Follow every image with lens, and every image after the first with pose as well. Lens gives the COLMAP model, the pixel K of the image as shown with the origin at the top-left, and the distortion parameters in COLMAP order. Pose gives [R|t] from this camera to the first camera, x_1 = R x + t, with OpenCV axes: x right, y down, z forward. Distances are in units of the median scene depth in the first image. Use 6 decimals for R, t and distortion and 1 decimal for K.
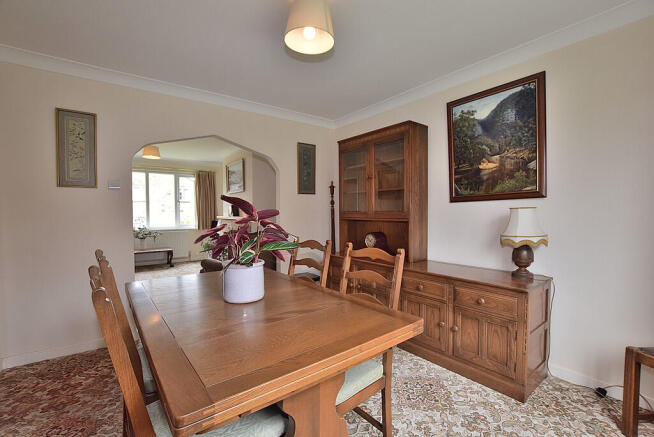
lens RADIAL K [[297.1, 0, 326.2], [0, 297.1, 217.1], [0, 0, 1]] dist [-0.013107, 0.001177]
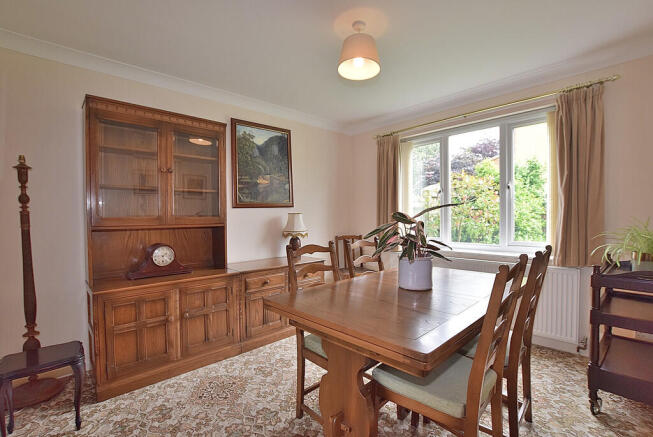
lens RADIAL K [[296.6, 0, 330.7], [0, 296.6, 220.6], [0, 0, 1]] dist [-0.013107, 0.001177]
pose [[-0.115528, -0.015627, 0.993181, -0.794212], [0.025107, 0.999511, 0.018647, -0.013730], [-0.992987, 0.027090, -0.115079, 0.826166]]
